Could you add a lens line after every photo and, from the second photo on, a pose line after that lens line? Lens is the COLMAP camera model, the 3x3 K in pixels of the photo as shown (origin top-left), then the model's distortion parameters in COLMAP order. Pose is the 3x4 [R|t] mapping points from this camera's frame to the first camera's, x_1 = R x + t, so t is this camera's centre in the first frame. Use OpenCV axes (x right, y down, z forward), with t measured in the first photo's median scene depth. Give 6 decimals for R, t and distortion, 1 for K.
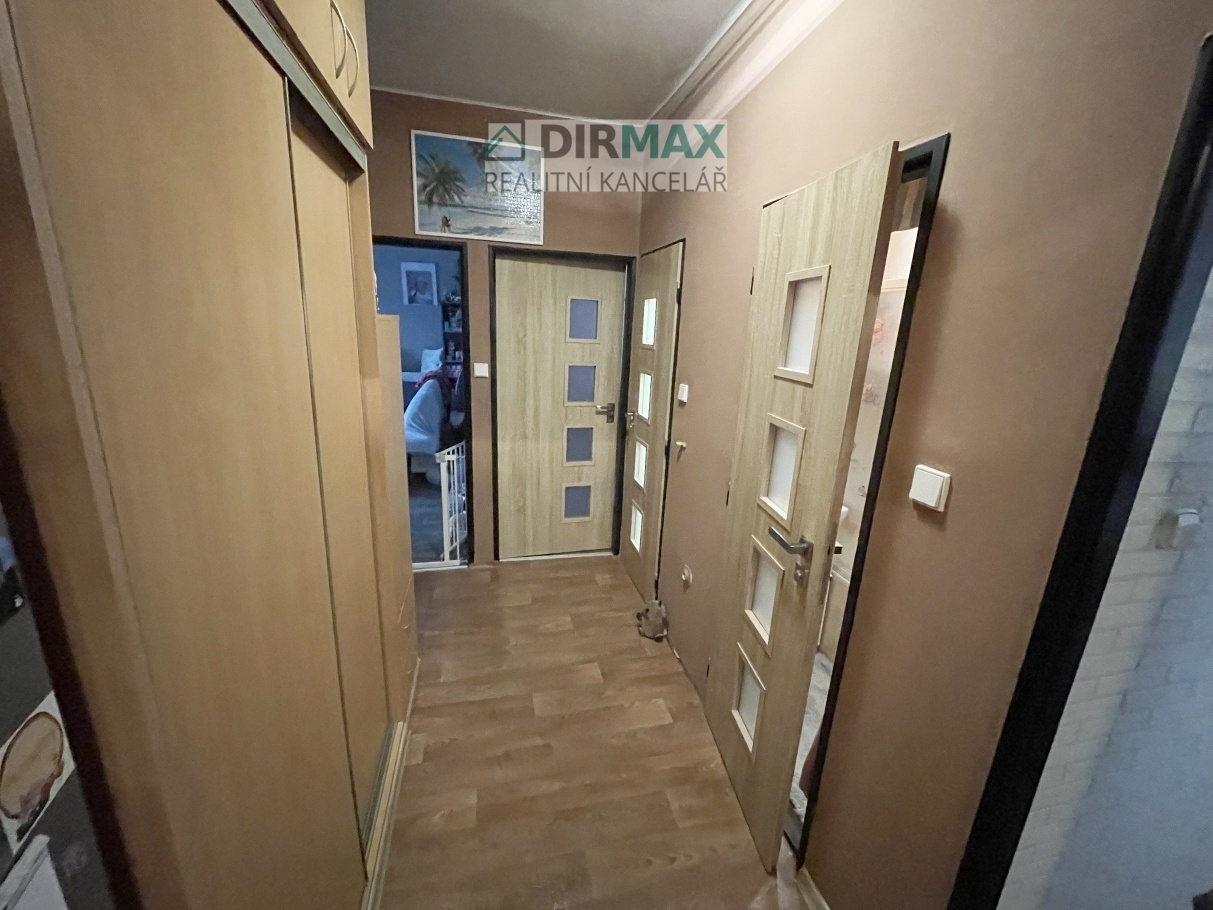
lens RADIAL K [[487.7, 0, 608.0], [0, 487.7, 453.5], [0, 0, 1]] dist [-0.003768, 0.000397]
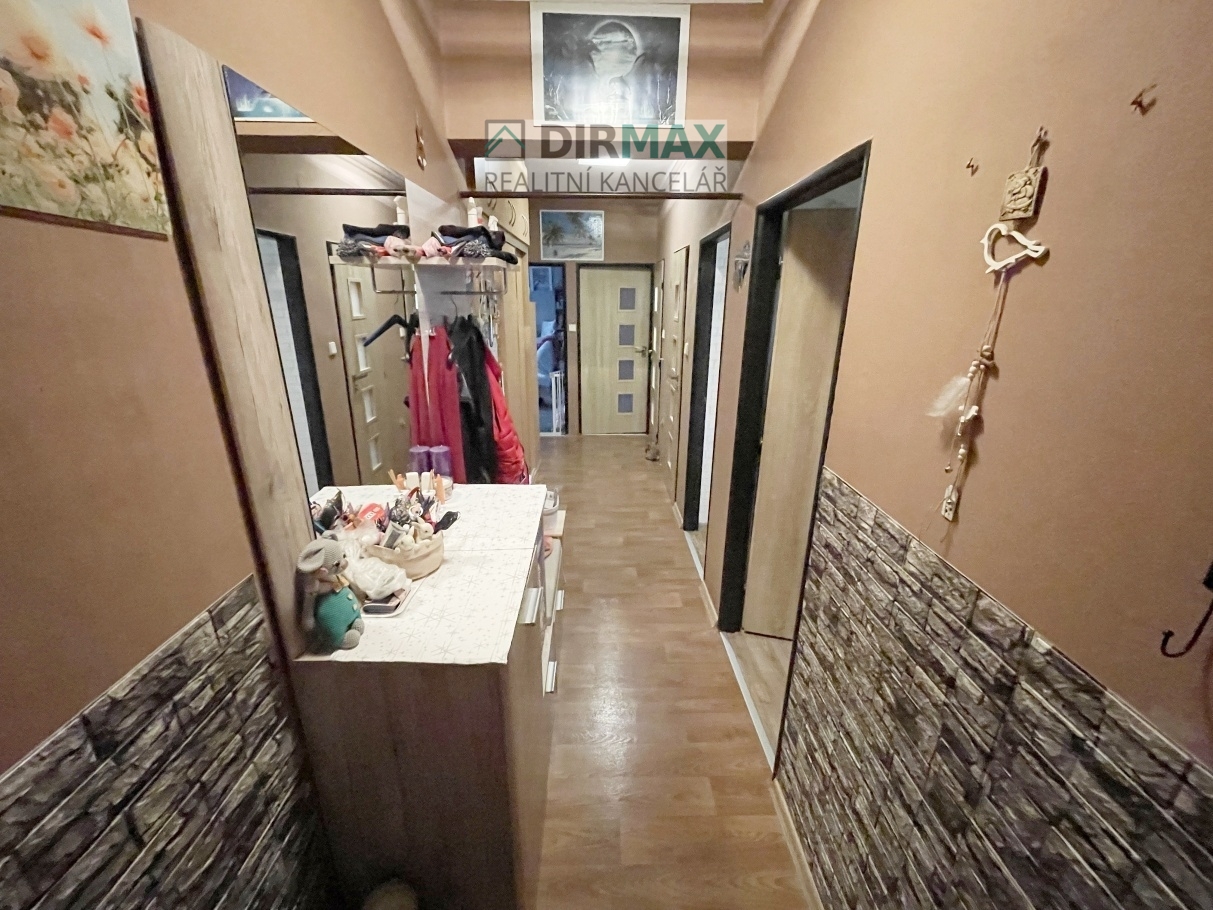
lens RADIAL K [[487.7, 0, 605.7], [0, 487.7, 453.6], [0, 0, 1]] dist [-0.003768, 0.000397]
pose [[0.974173, 0.028521, -0.223995, 0.288837], [-0.016929, 0.998424, 0.053501, 0.200834], [0.225168, -0.048327, 0.973121, -0.798648]]
